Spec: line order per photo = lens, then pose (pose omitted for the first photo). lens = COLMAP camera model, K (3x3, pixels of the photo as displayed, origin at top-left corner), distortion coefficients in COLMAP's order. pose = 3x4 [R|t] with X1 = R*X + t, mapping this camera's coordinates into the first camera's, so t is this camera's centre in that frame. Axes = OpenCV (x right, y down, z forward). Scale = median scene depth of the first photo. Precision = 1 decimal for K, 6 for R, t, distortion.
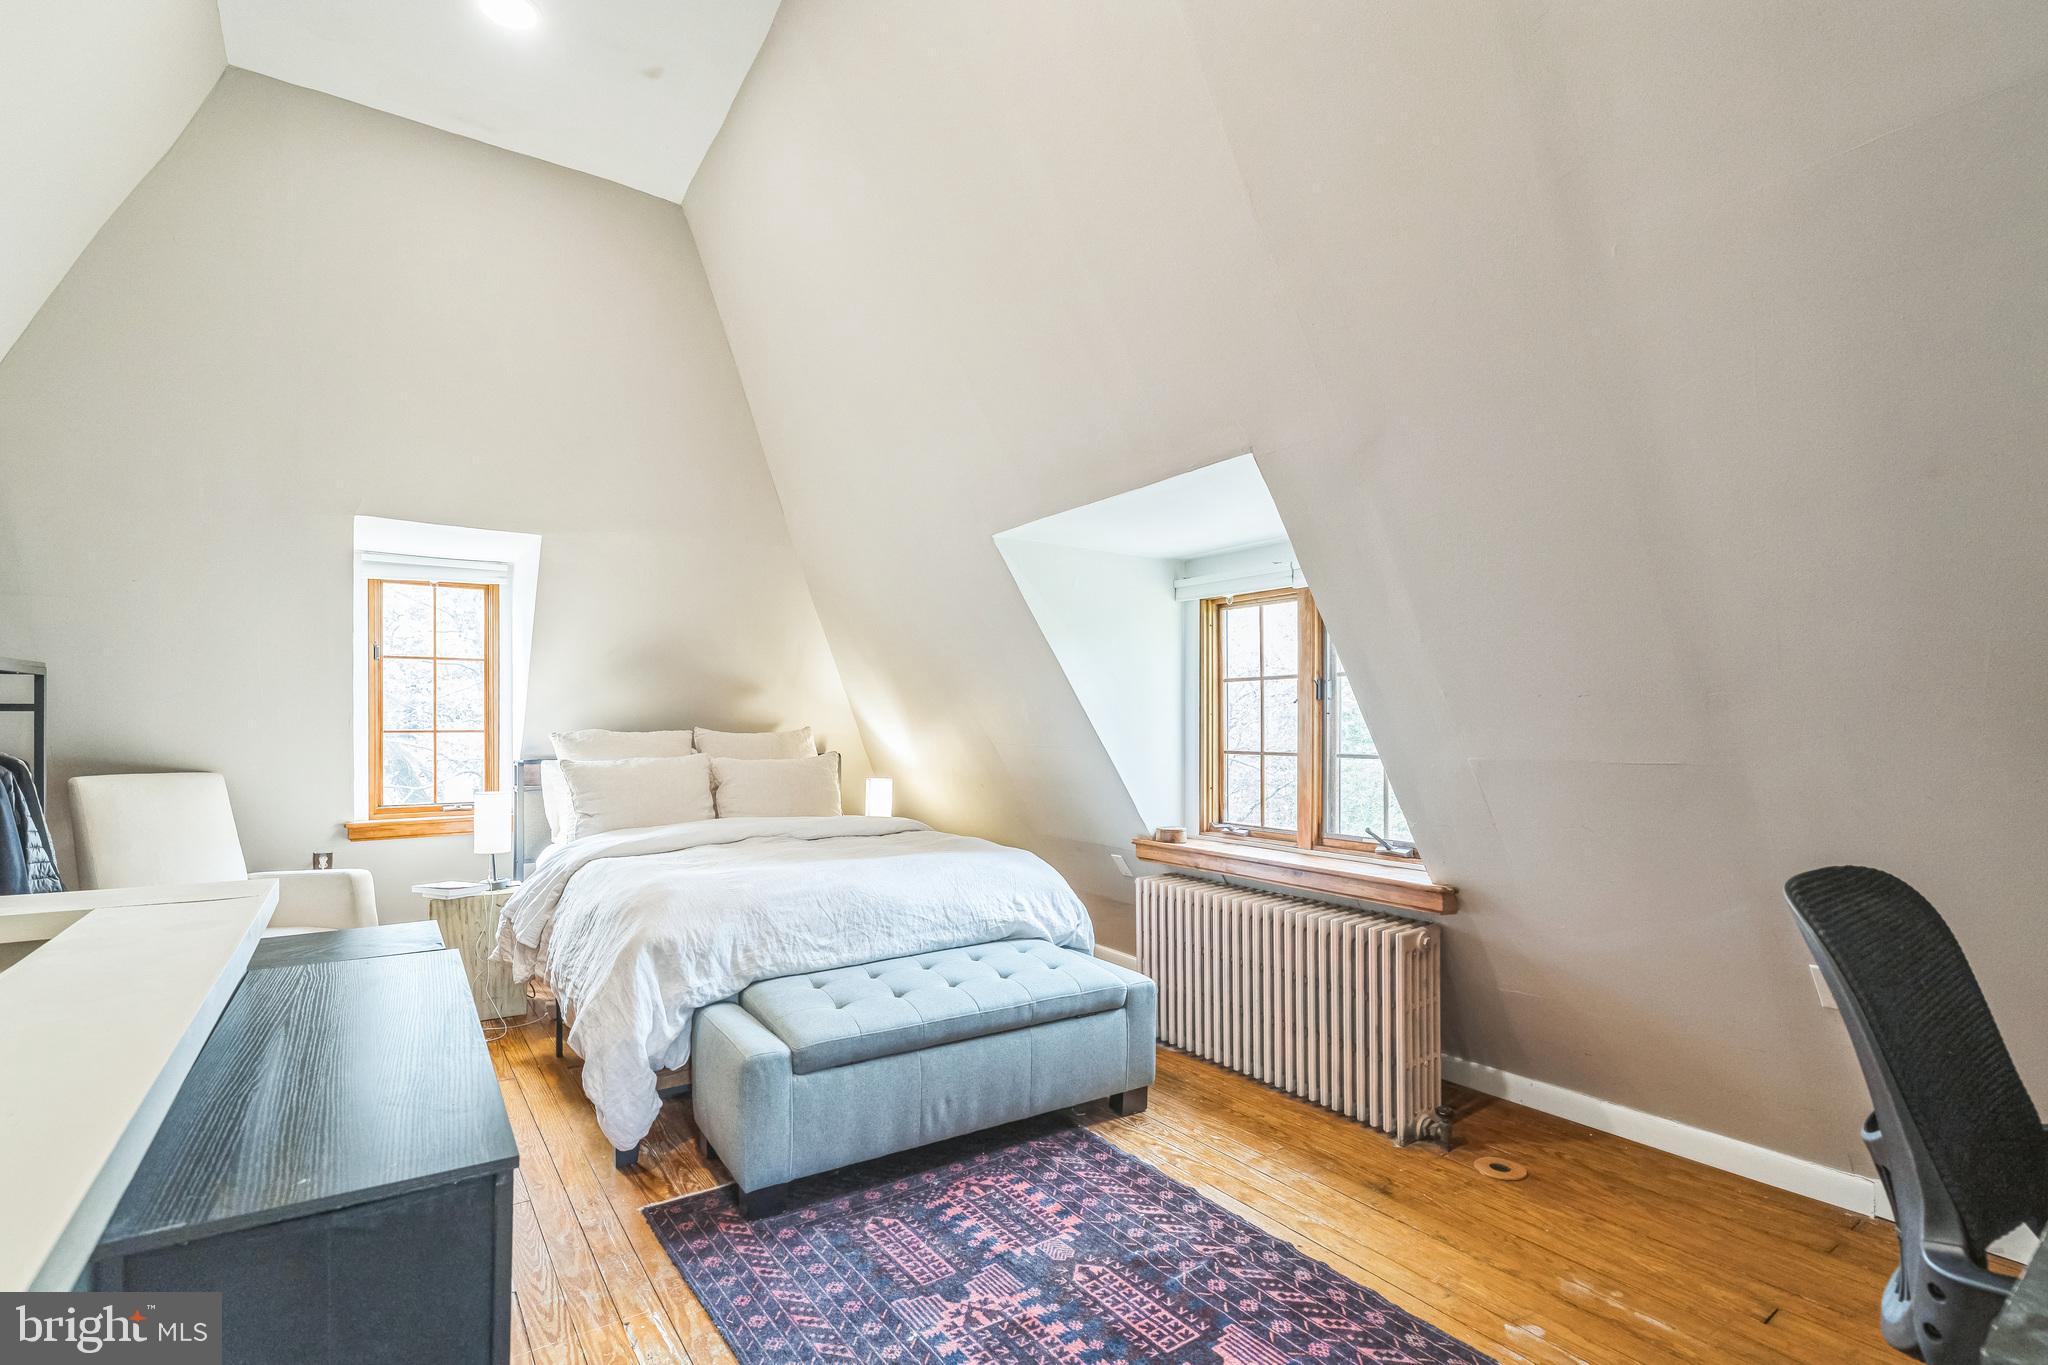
lens RADIAL K [[943.4, 0, 1010.0], [0, 943.4, 701.6], [0, 0, 1]] dist [-0.009368, 0.004612]
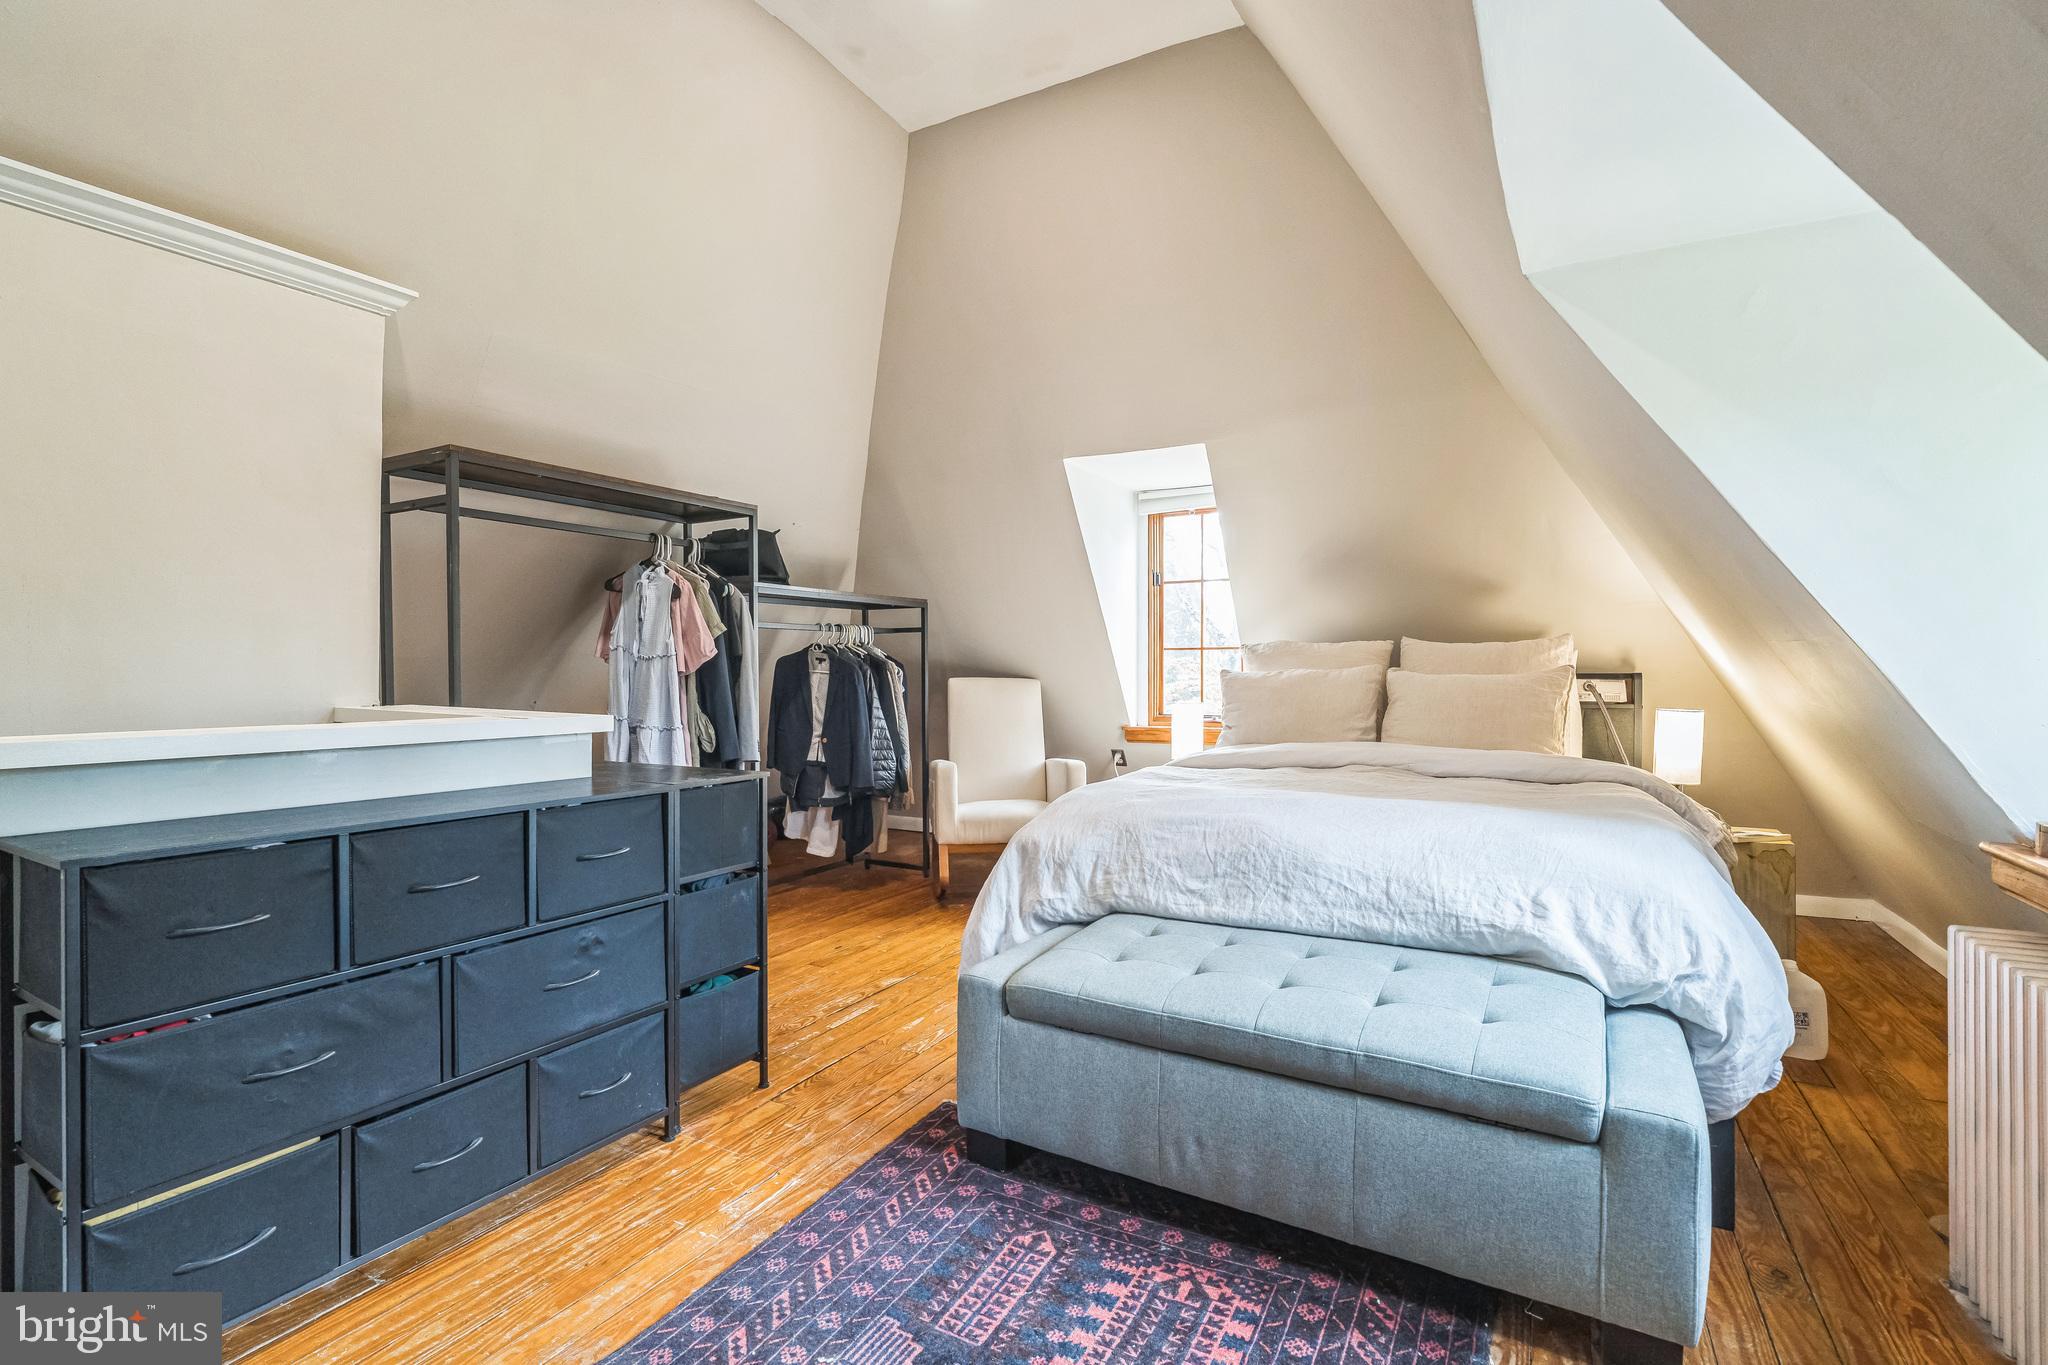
lens RADIAL K [[943.4, 0, 1017.3], [0, 943.4, 675.4], [0, 0, 1]] dist [-0.009368, 0.004612]
pose [[0.442776, 0.002961, -0.896627, 0.449174], [0.020846, 0.999690, 0.013596, 0.073573], [0.896390, -0.024711, 0.442577, 0.557760]]
